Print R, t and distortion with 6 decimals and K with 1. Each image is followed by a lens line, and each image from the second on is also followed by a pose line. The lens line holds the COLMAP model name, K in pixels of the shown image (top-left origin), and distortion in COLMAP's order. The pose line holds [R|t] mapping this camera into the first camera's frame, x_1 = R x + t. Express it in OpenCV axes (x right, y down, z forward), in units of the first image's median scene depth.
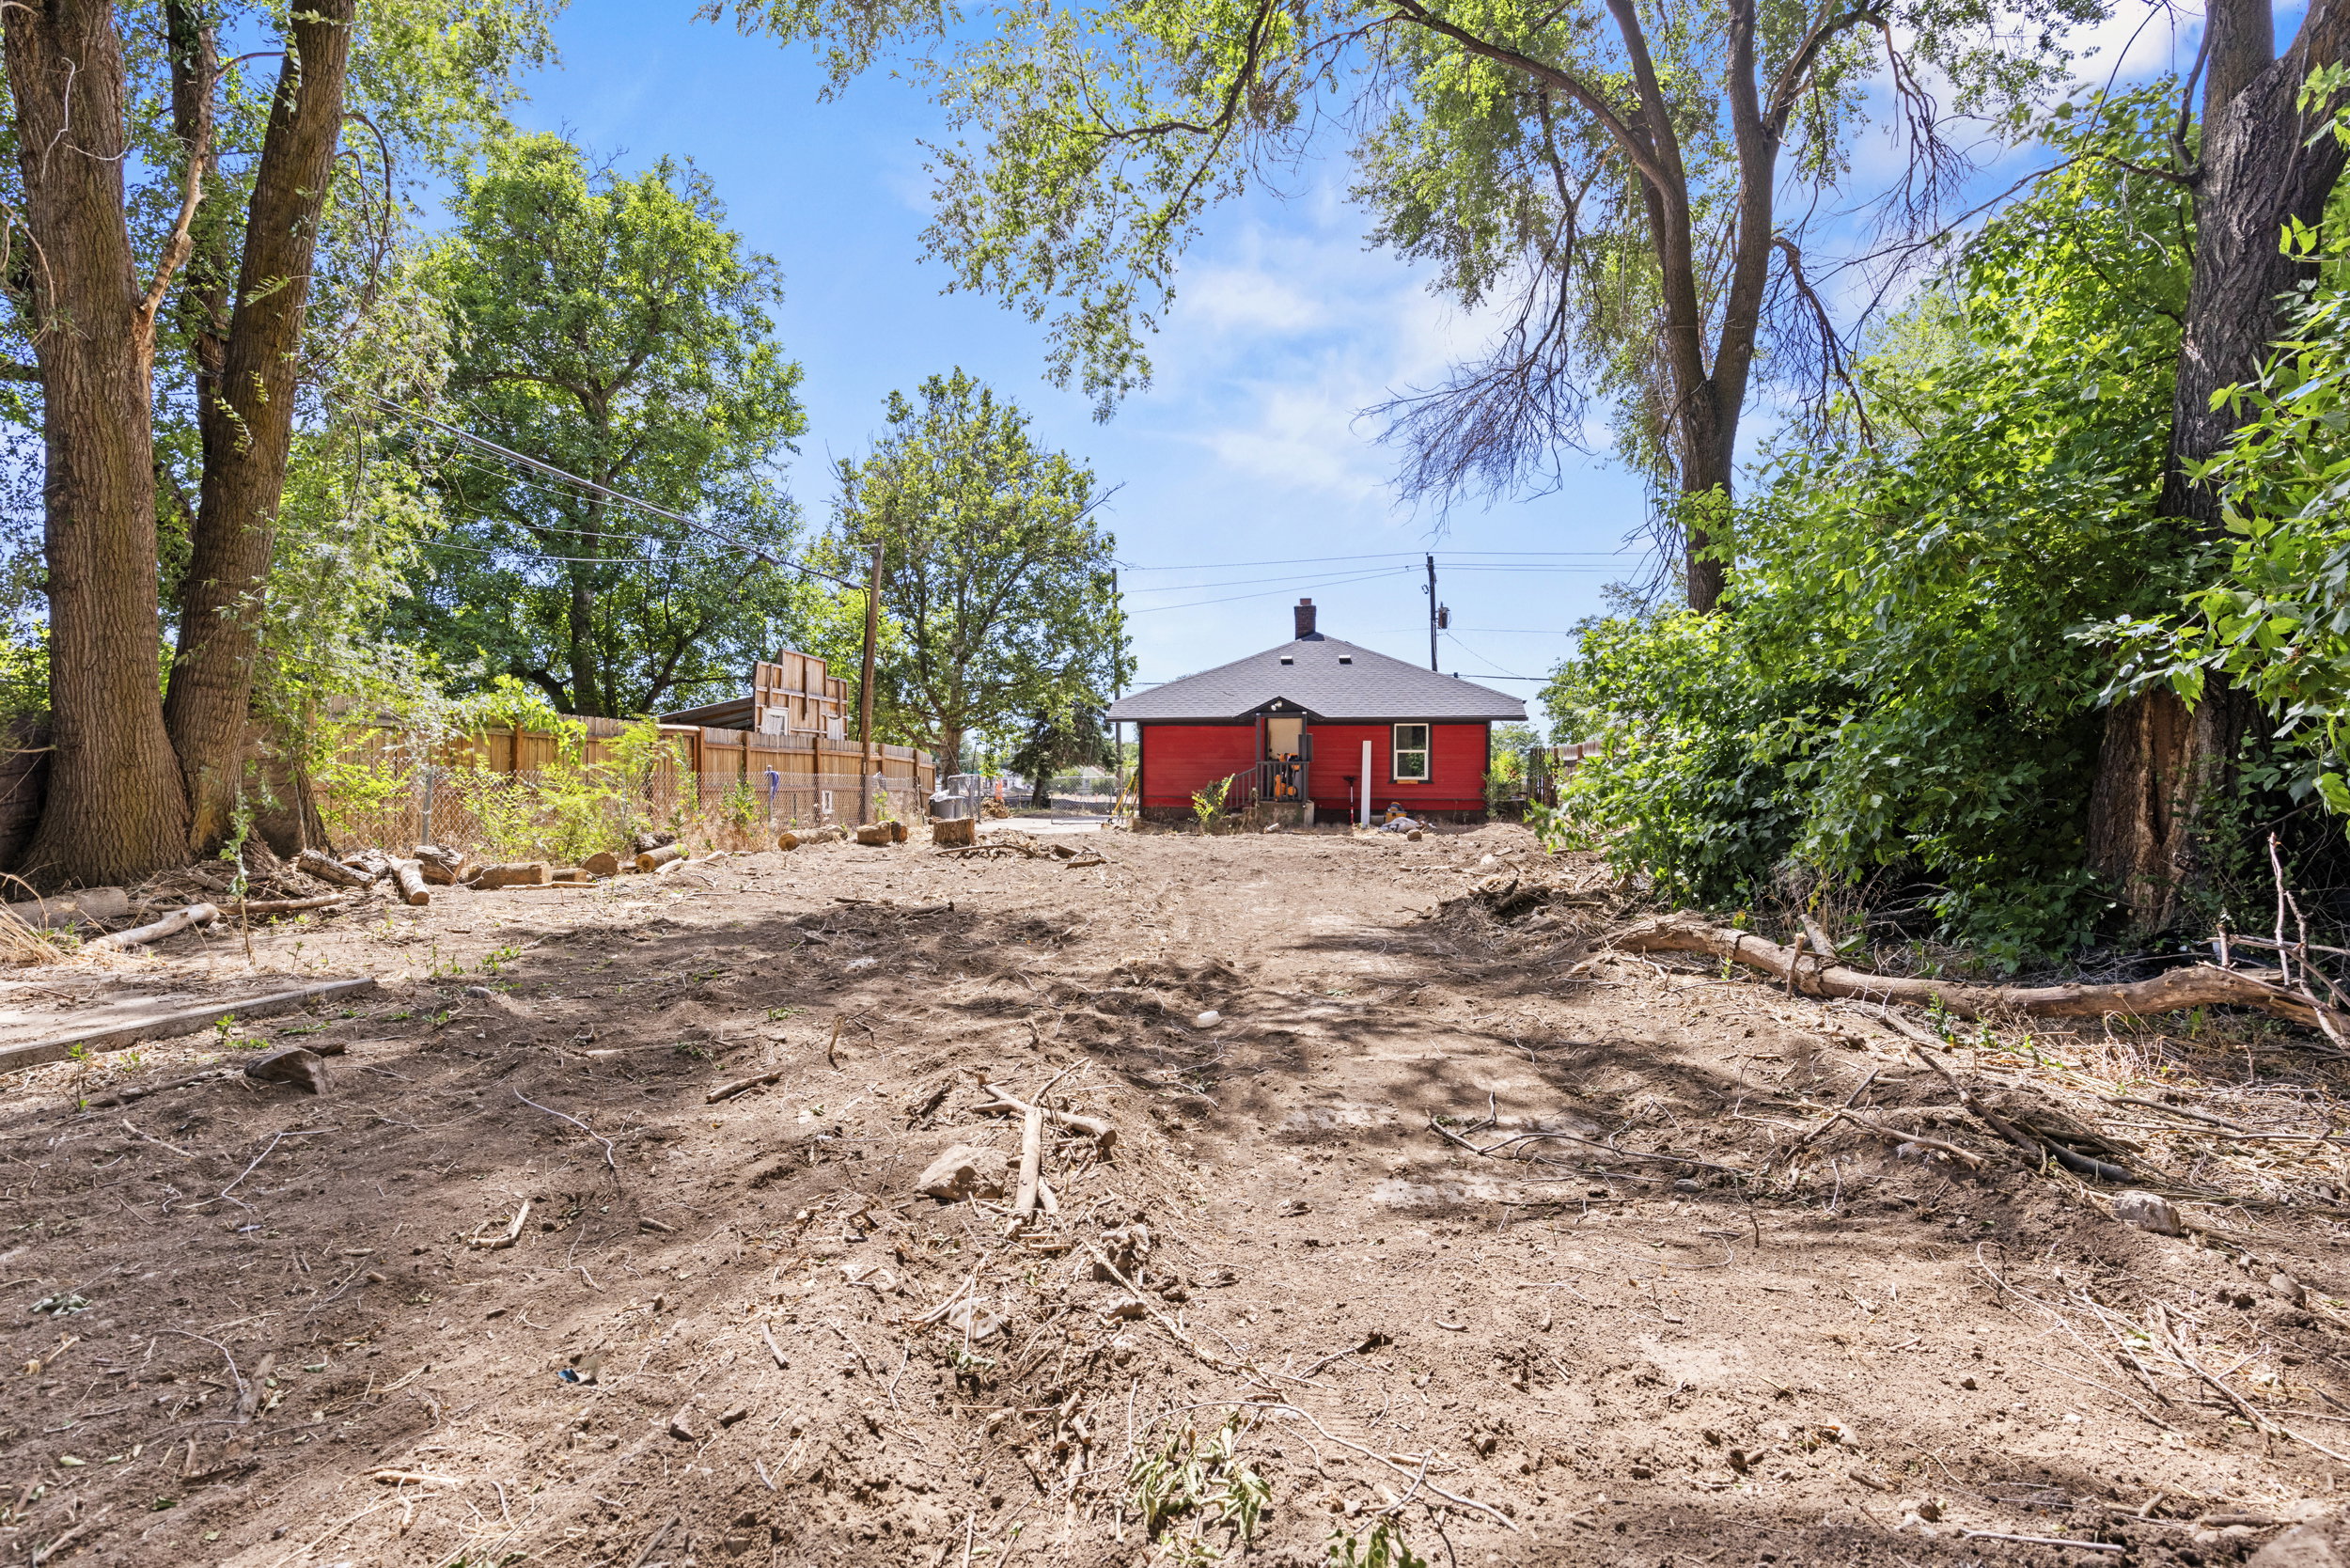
lens RADIAL K [[1061.7, 0, 1175.0], [0, 1061.7, 784.0], [0, 0, 1]] dist [-0.002400, -0.000440]
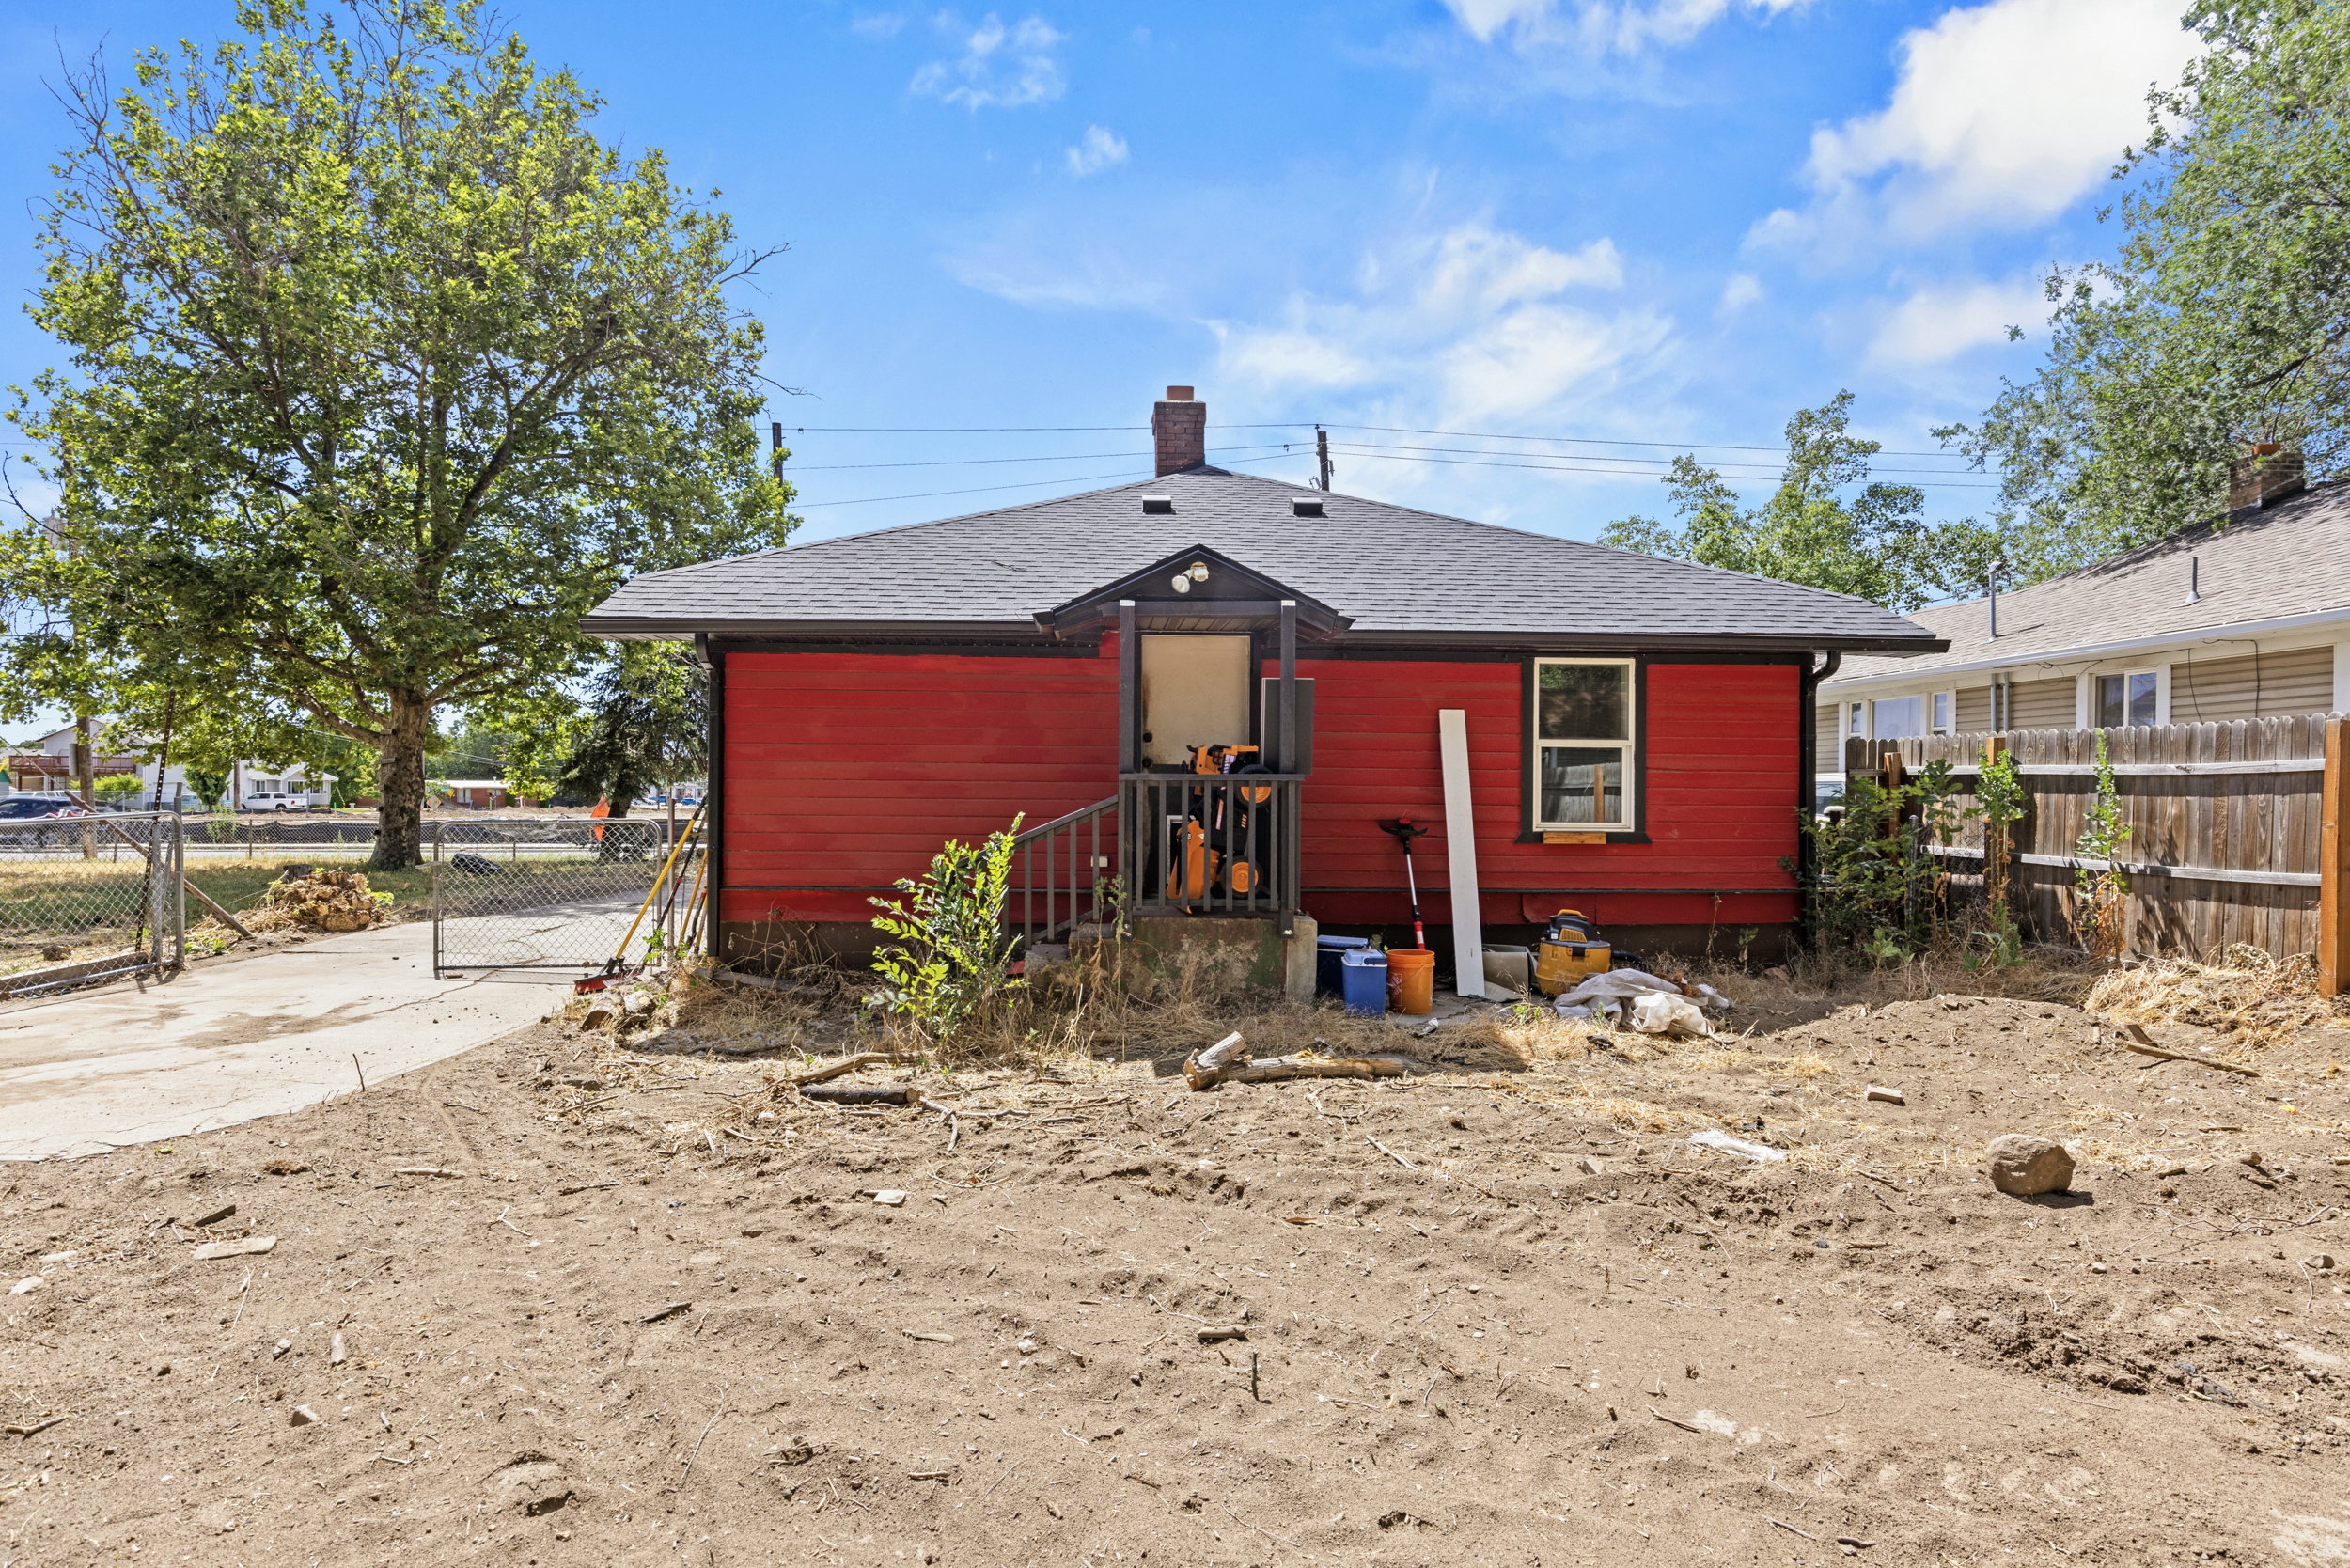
lens RADIAL K [[1158.3, 0, 1175.0], [0, 1158.3, 784.0], [0, 0, 1]] dist [0.001065, 0.000405]
pose [[0.974338, 0.002749, 0.225075, 0.022273], [-0.000448, 0.999947, -0.010274, -0.014580], [-0.225091, 0.009909, 0.974287, 0.683033]]
